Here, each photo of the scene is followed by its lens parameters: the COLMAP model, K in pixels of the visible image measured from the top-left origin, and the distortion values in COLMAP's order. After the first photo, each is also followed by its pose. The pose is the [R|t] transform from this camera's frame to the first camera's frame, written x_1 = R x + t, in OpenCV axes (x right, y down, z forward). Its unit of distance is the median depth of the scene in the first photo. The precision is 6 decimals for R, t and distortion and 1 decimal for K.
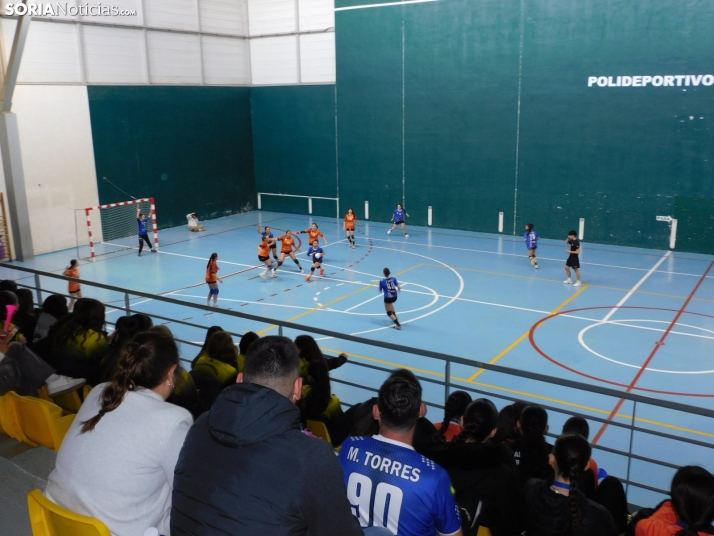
lens RADIAL K [[686.3, 0, 353.3], [0, 686.3, 269.2], [0, 0, 1]] dist [-0.013208, 0.000000]
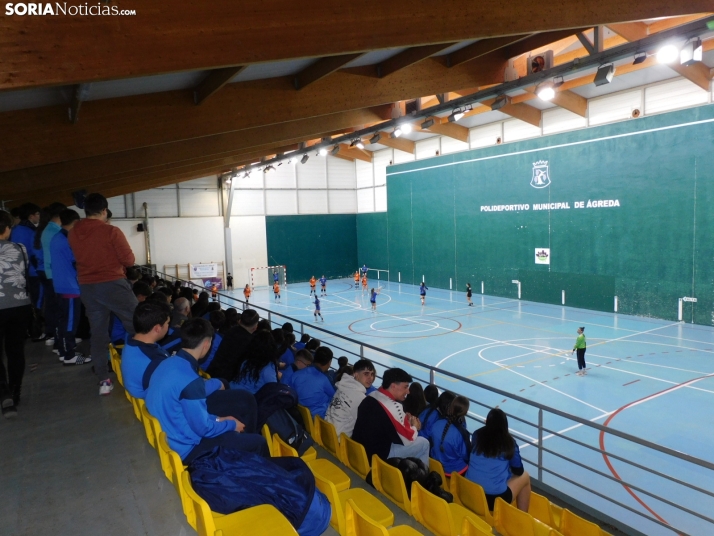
lens RADIAL K [[506.7, 0, 357.5], [0, 506.7, 272.5], [0, 0, 1]] dist [-0.009102, 0.001132]
pose [[0.908678, 0.027155, -0.416613, 0.606856], [-0.082537, 0.989872, -0.115502, 0.087277], [0.409257, 0.139341, 0.901716, -0.365561]]
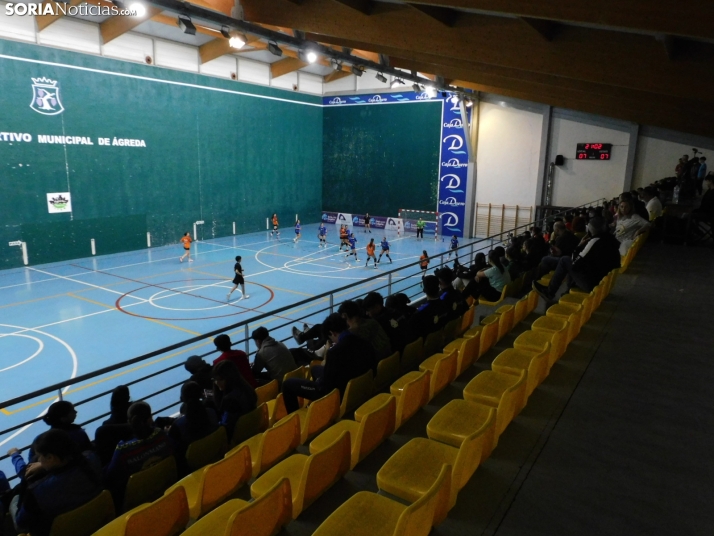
lens RADIAL K [[506.7, 0, 356.6], [0, 506.7, 267.0], [0, 0, 1]] dist [-0.009102, 0.001132]
pose [[-0.001341, -0.193682, 0.981063, -0.464567], [0.216240, 0.957796, 0.189384, -0.069379], [-0.976339, 0.212399, 0.040598, 0.331530]]
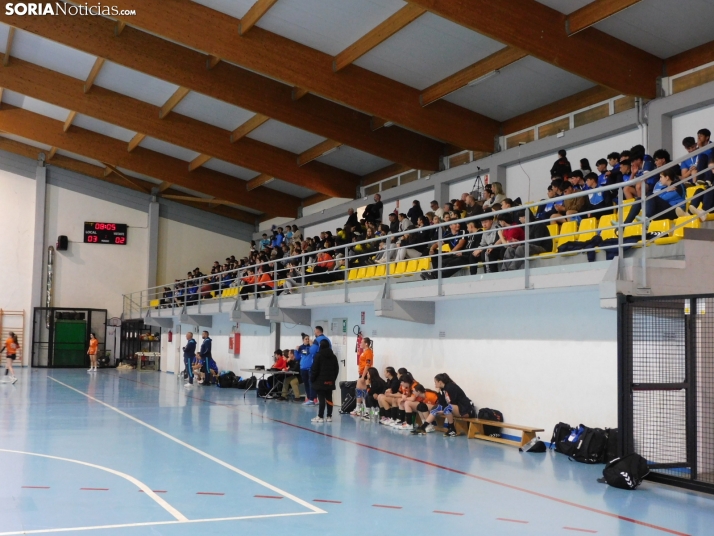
lens RADIAL K [[907.4, 0, 357.0], [0, 907.4, 263.2], [0, 0, 1]] dist [0.000511, 0.000000]
pose [[-0.843064, 0.046562, 0.535793, -0.478107], [0.126931, 0.985328, 0.114097, -0.058696], [-0.522619, 0.164200, -0.836605, 0.896493]]
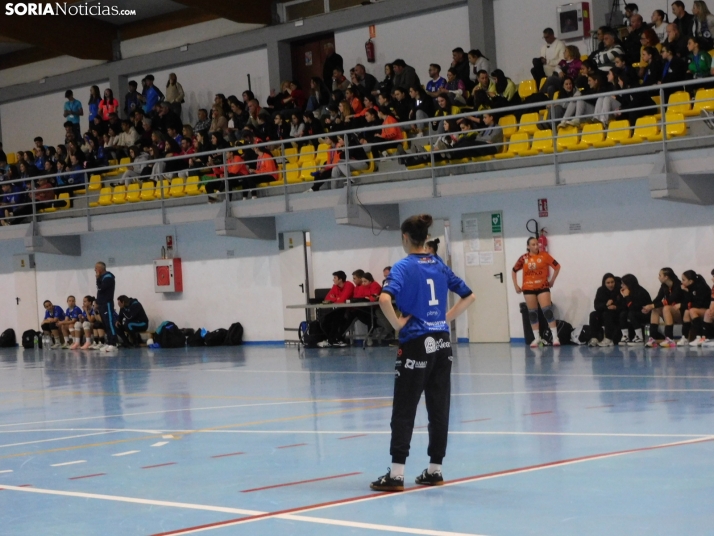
lens RADIAL K [[1800.7, 0, 355.3], [0, 1800.7, 271.6], [0, 0, 1]] dist [0.013239, 0.000000]
pose [[-0.959993, 0.072080, 0.270588, -0.254587], [0.137419, 0.963212, 0.230952, -0.140768], [-0.243987, 0.258896, -0.934582, 1.250404]]
